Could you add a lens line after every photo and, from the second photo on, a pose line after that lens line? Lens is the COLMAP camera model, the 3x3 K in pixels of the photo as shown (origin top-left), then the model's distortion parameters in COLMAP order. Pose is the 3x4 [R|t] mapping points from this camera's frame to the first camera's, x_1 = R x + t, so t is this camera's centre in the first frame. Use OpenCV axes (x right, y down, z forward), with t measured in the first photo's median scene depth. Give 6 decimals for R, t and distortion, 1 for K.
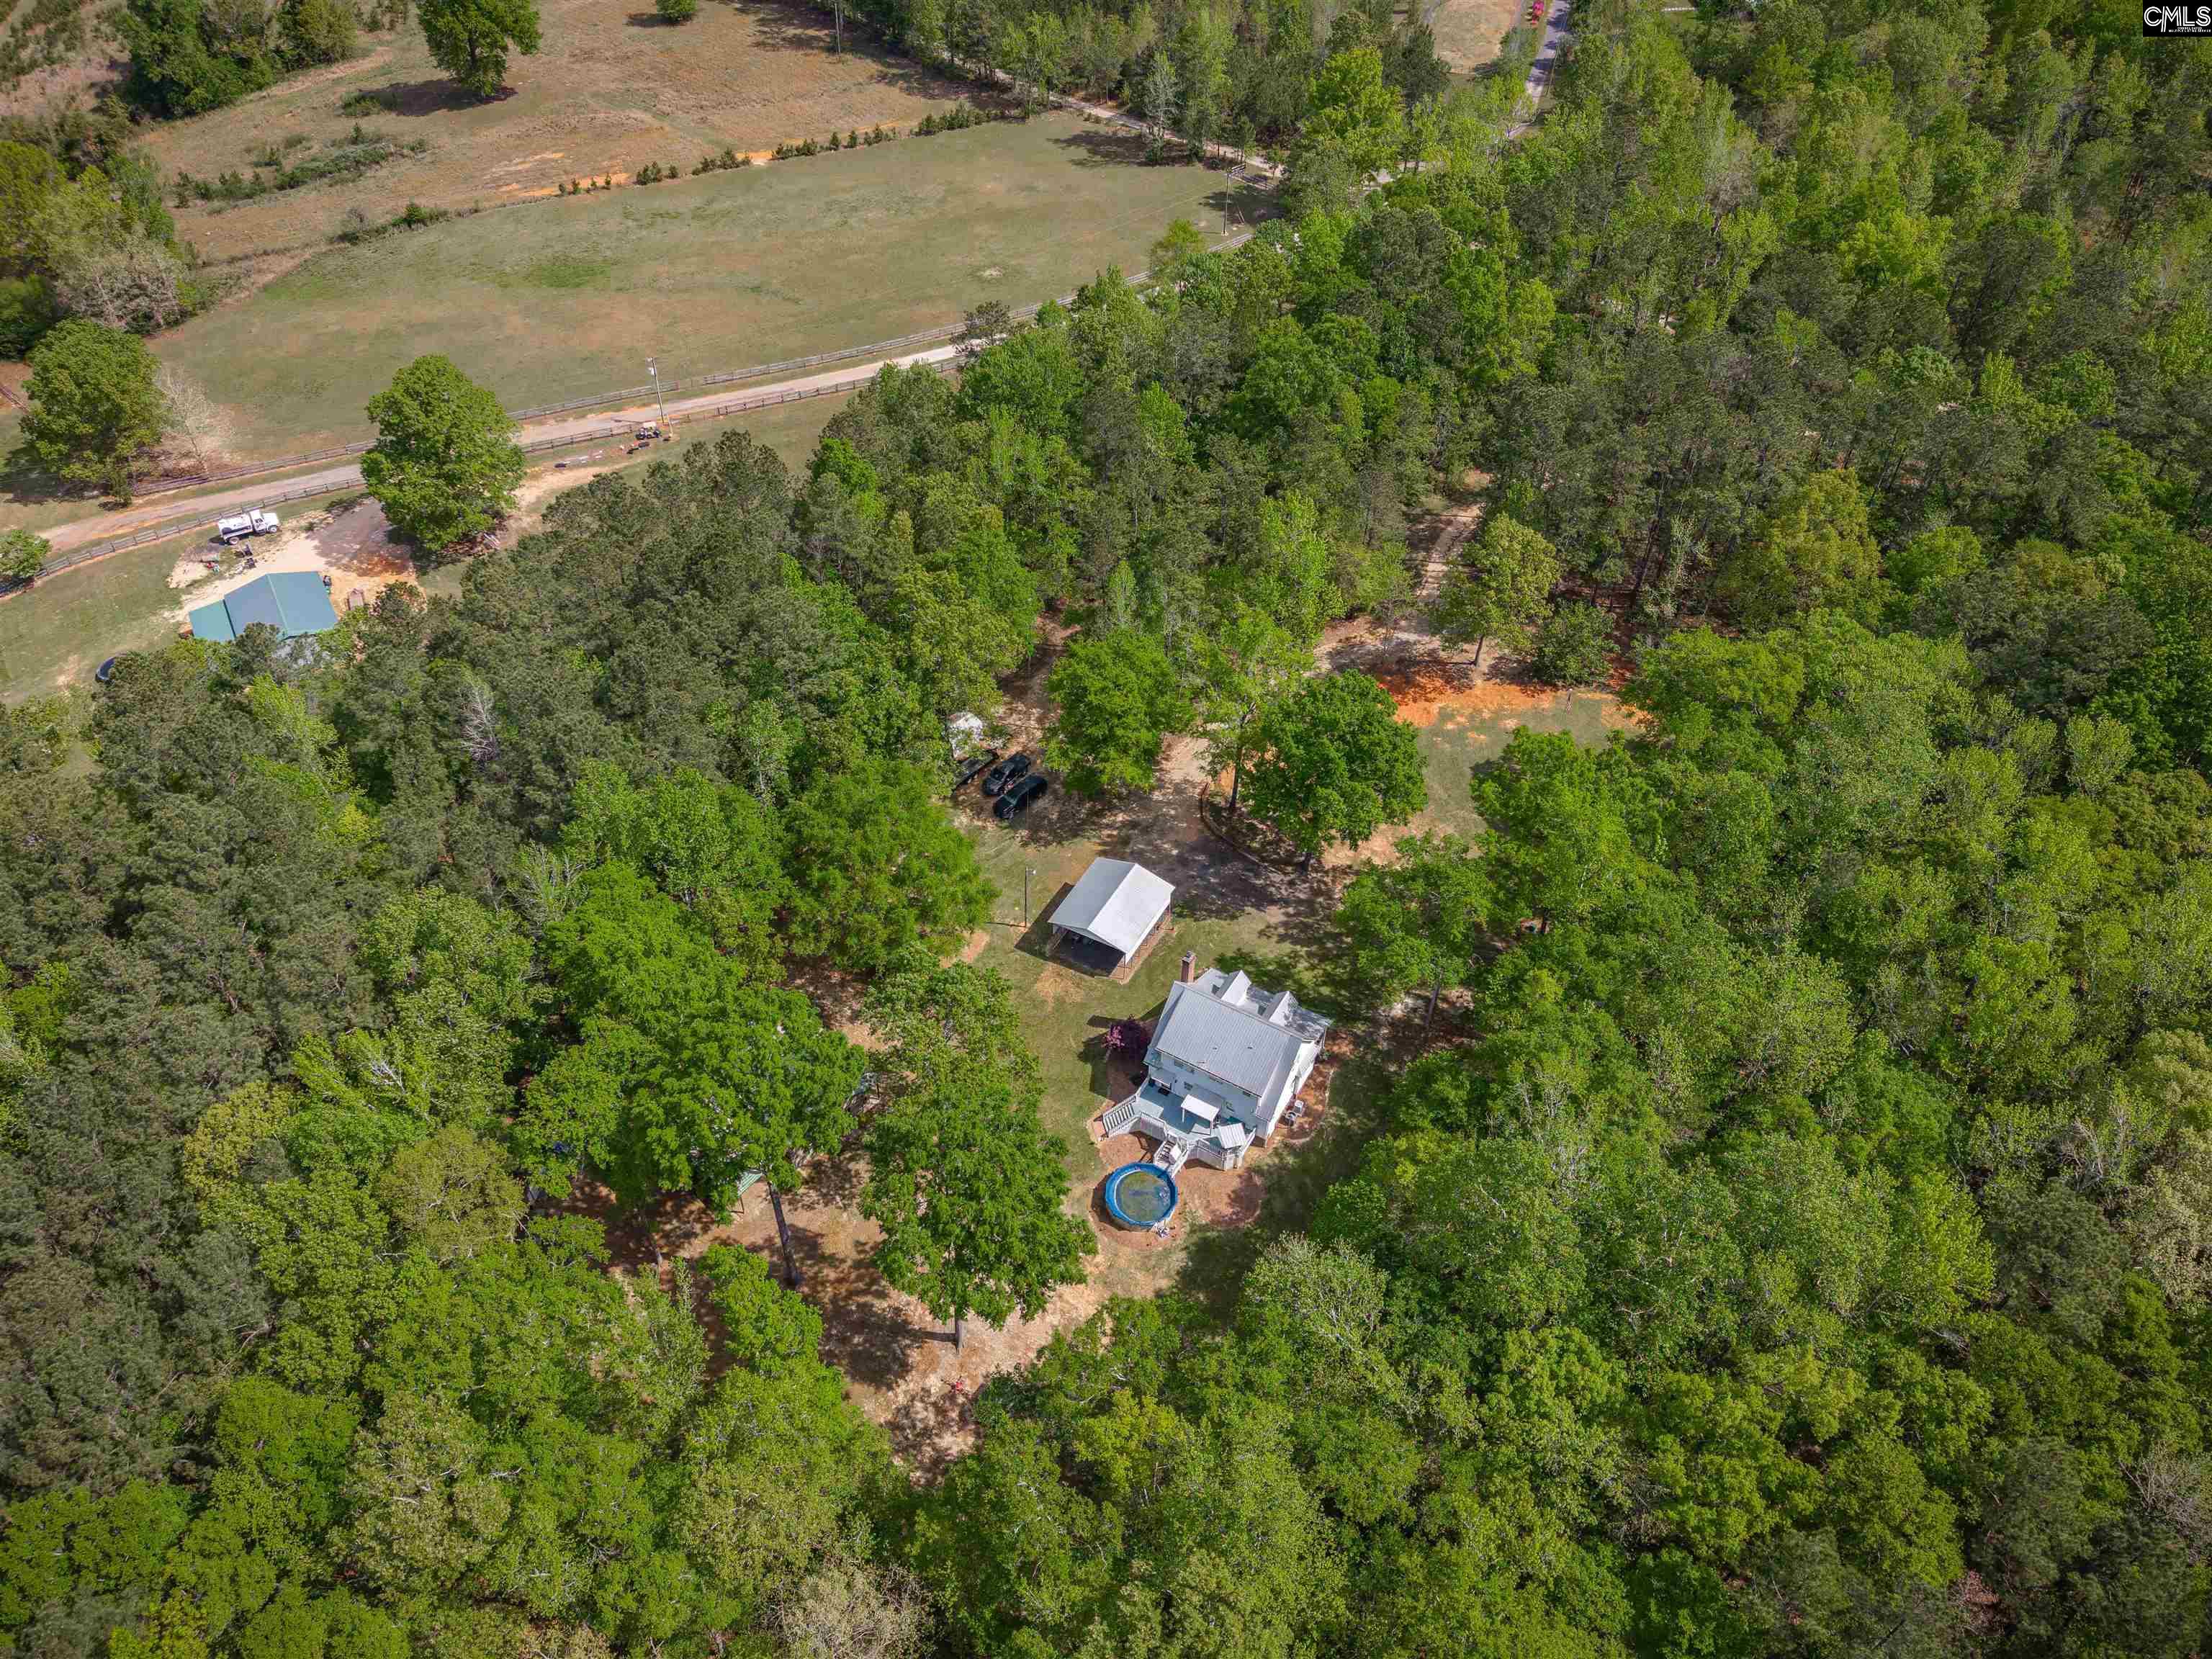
lens RADIAL K [[1513.2, 0, 1111.3], [0, 1513.2, 821.1], [0, 0, 1]] dist [-0.001695, -0.027721]
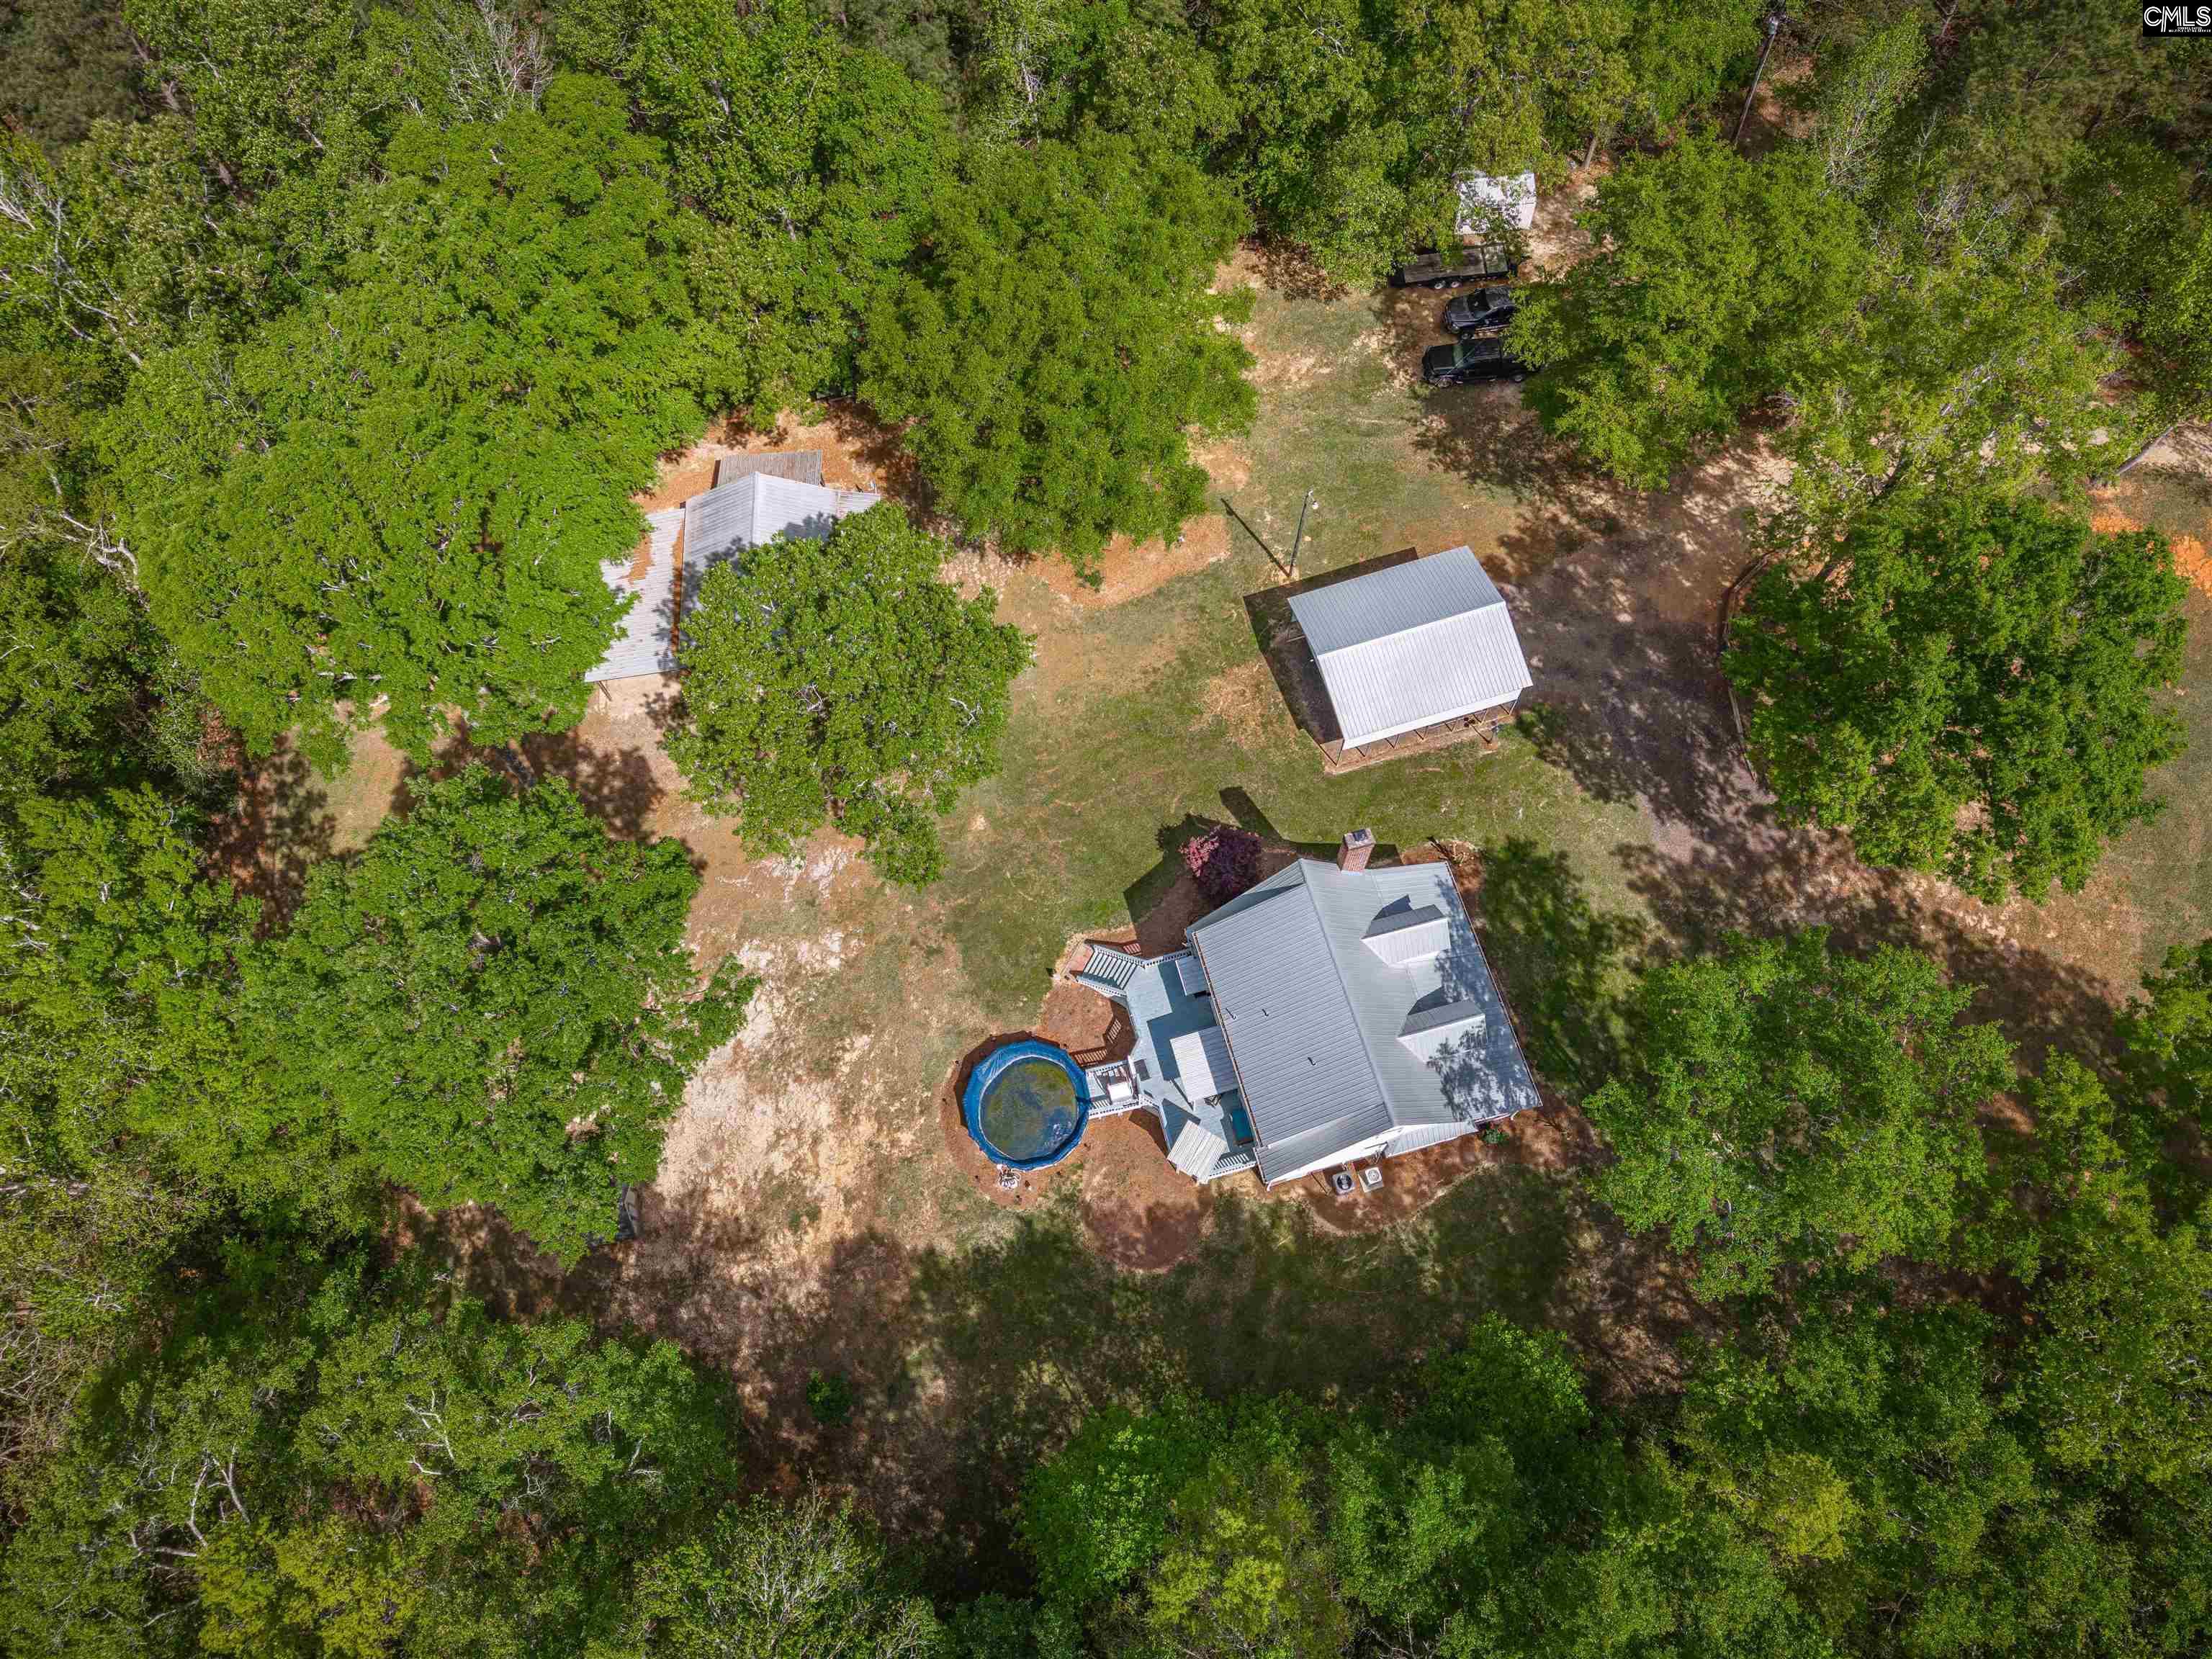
lens RADIAL K [[1513.2, 0, 1111.3], [0, 1513.2, 821.1], [0, 0, 1]] dist [-0.001695, -0.027721]
pose [[0.708790, 0.639975, -0.296730, 0.130851], [-0.459320, 0.737952, 0.494422, -0.118133], [0.535390, -0.214147, 0.817006, 0.521520]]
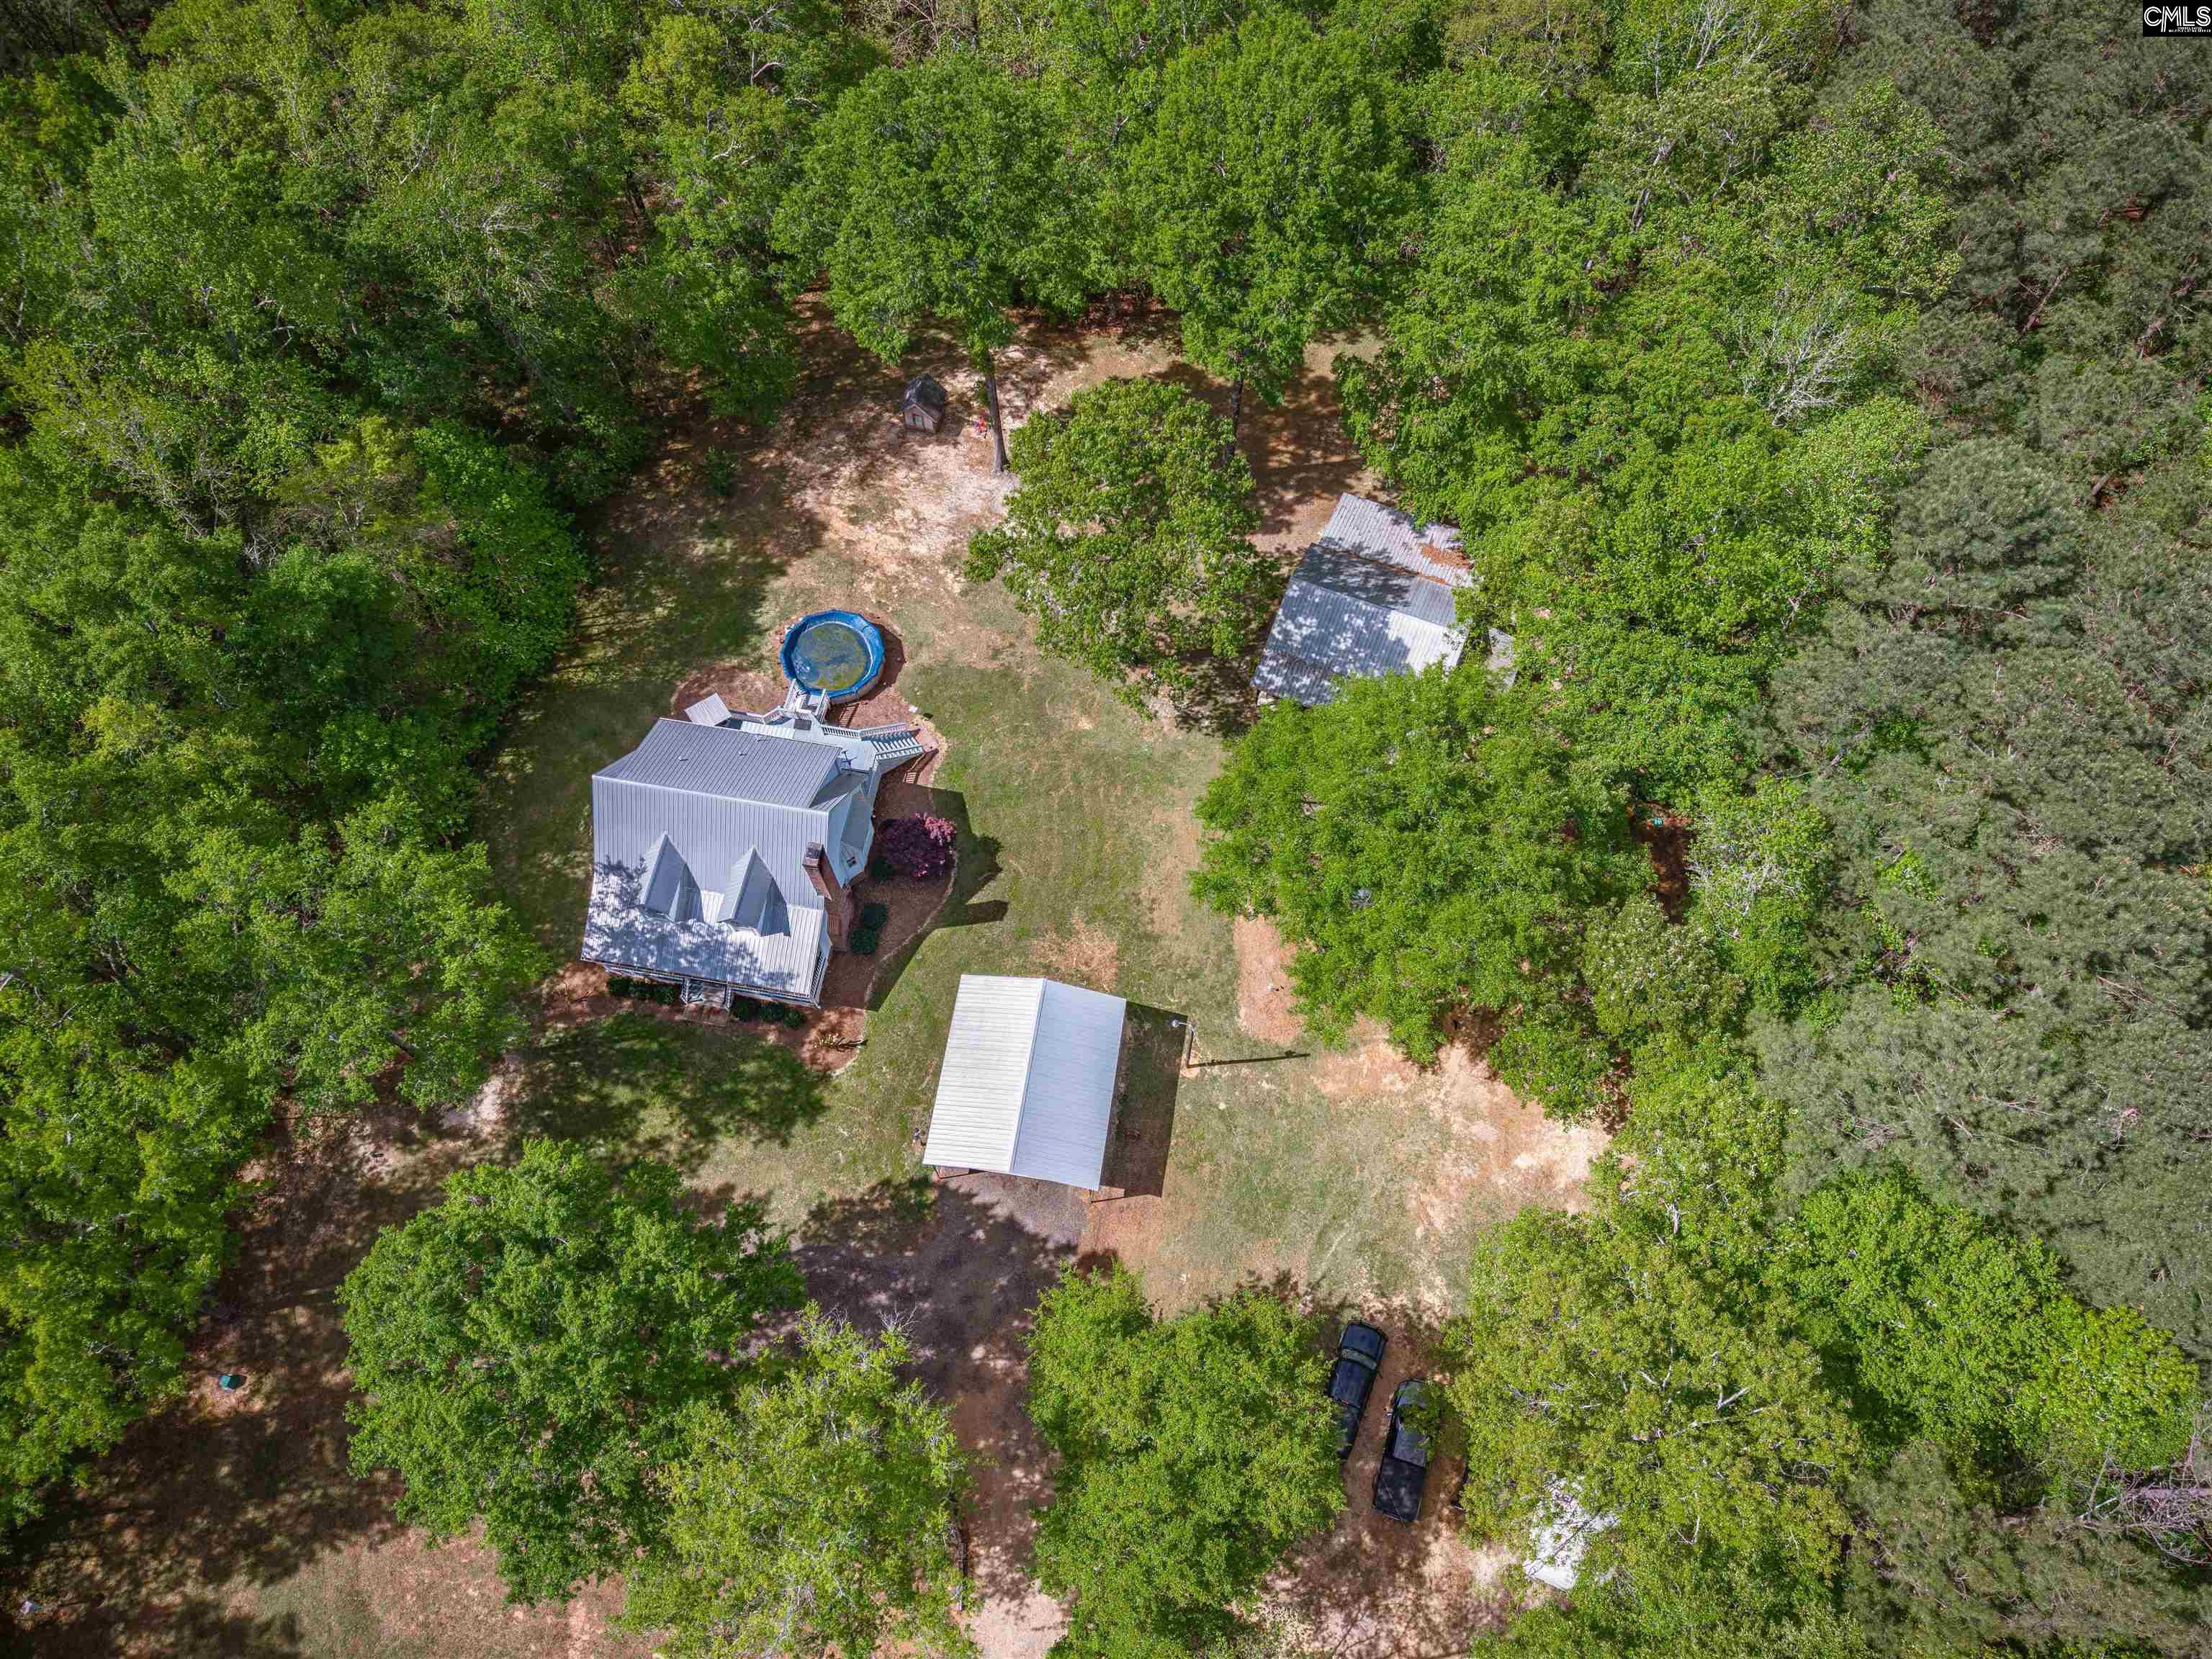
lens RADIAL K [[1513.2, 0, 1111.3], [0, 1513.2, 821.1], [0, 0, 1]] dist [-0.001695, -0.027721]
pose [[-0.939638, 0.306397, -0.152321, 0.026702], [-0.242537, -0.282388, 0.928134, -0.435131], [0.241364, 0.909053, 0.339655, 0.783522]]
